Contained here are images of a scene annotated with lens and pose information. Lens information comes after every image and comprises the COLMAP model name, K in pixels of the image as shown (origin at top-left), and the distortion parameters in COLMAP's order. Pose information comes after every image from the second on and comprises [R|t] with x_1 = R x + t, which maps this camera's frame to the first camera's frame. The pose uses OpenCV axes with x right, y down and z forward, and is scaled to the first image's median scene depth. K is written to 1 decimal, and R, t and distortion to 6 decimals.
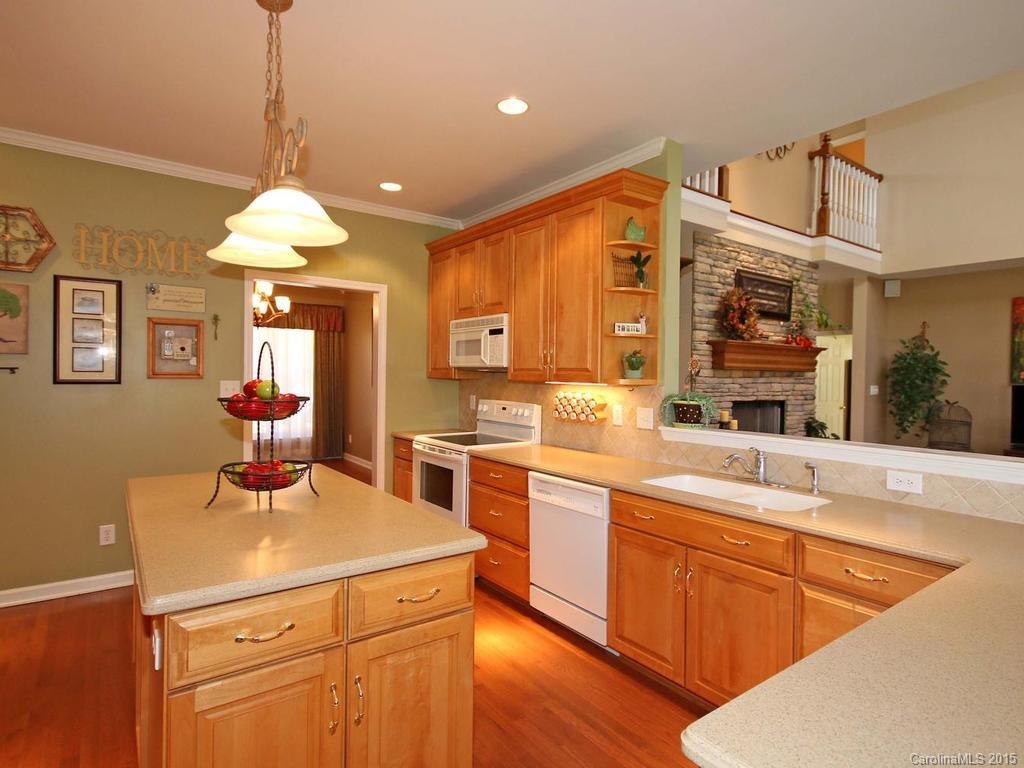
lens RADIAL K [[552.2, 0, 512.0], [0, 552.2, 384.0], [0, 0, 1]] dist [0.024987, 0.001353]
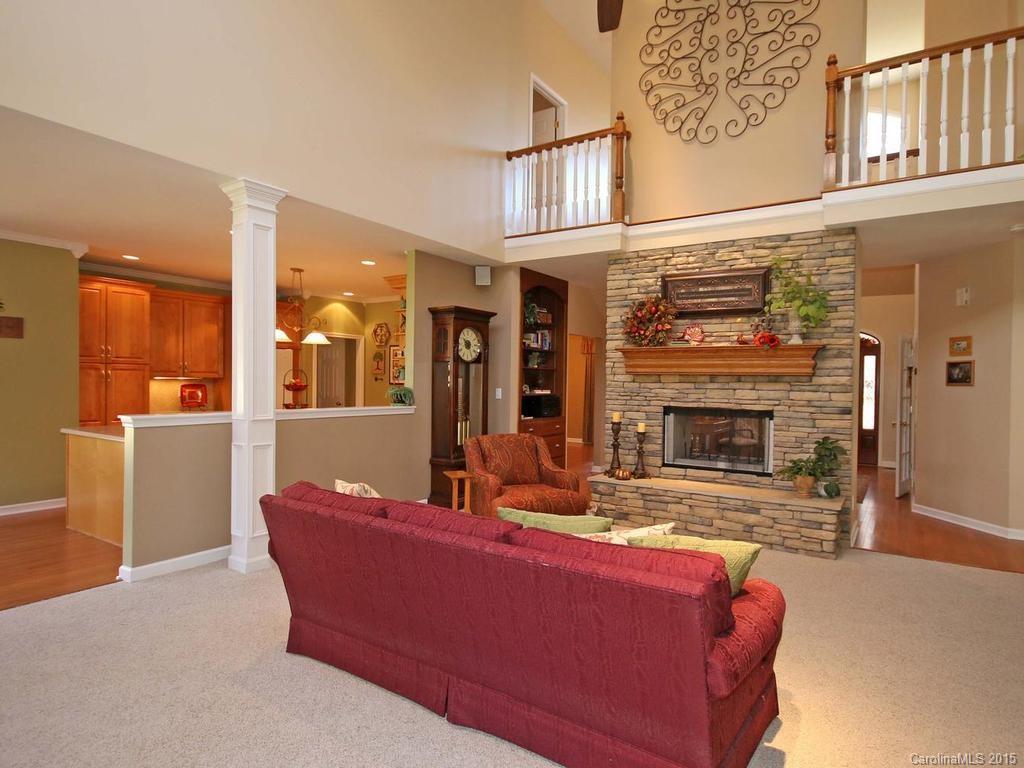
lens RADIAL K [[552.2, 0, 512.0], [0, 552.2, 384.0], [0, 0, 1]] dist [0.024987, 0.001353]
pose [[0.349824, -0.003507, -0.936809, 1.223452], [-0.026125, 0.999568, -0.013498, 0.011274], [0.936451, 0.029196, 0.349581, 0.387110]]
